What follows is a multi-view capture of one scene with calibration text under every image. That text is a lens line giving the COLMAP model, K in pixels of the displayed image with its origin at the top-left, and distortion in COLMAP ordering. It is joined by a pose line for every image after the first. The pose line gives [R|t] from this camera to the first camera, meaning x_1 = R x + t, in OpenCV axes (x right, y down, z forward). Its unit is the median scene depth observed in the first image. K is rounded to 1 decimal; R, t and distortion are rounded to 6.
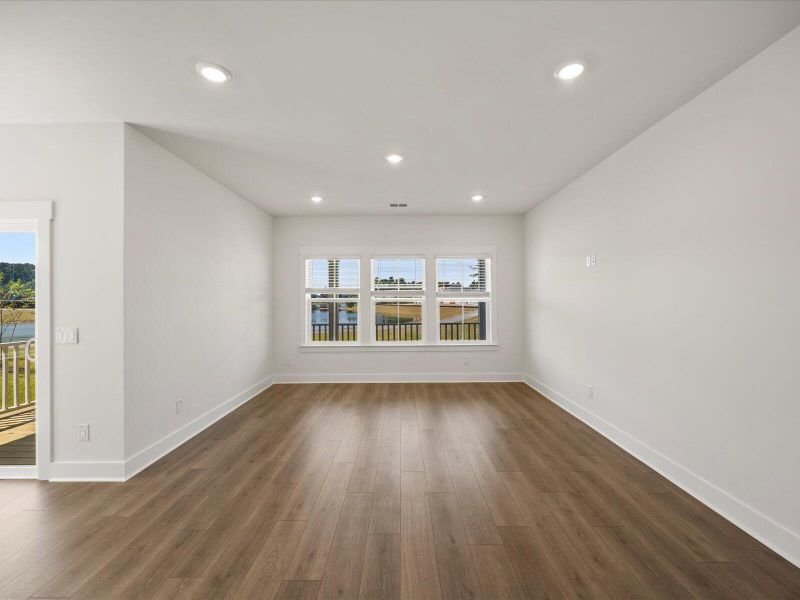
lens RADIAL K [[335.4, 0, 400.6], [0, 335.4, 300.0], [0, 0, 1]] dist [-0.010644, 0.000983]
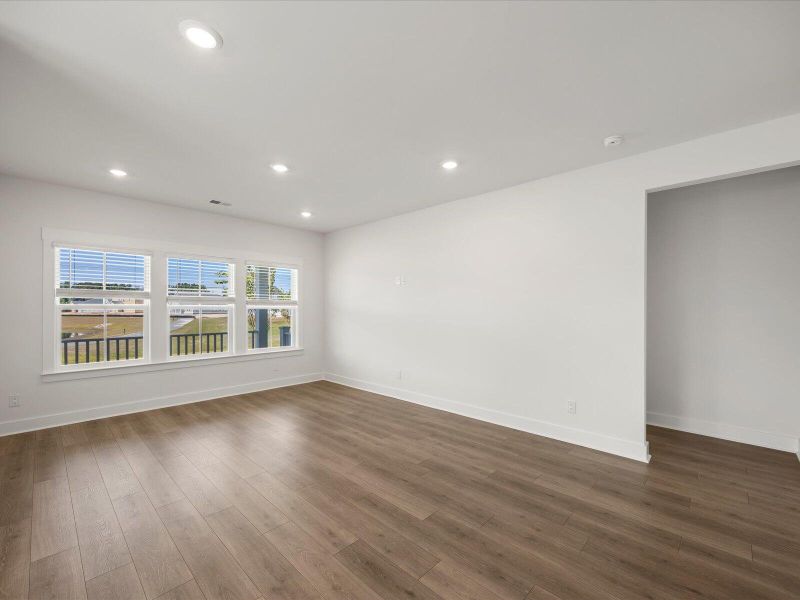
lens RADIAL K [[335.4, 0, 403.8], [0, 335.4, 306.1], [0, 0, 1]] dist [-0.010644, 0.000983]
pose [[0.691987, 0.011730, 0.721815, -0.283456], [-0.006774, 0.999929, -0.009755, 0.002394], [-0.721878, 0.001861, 0.692018, 0.012687]]
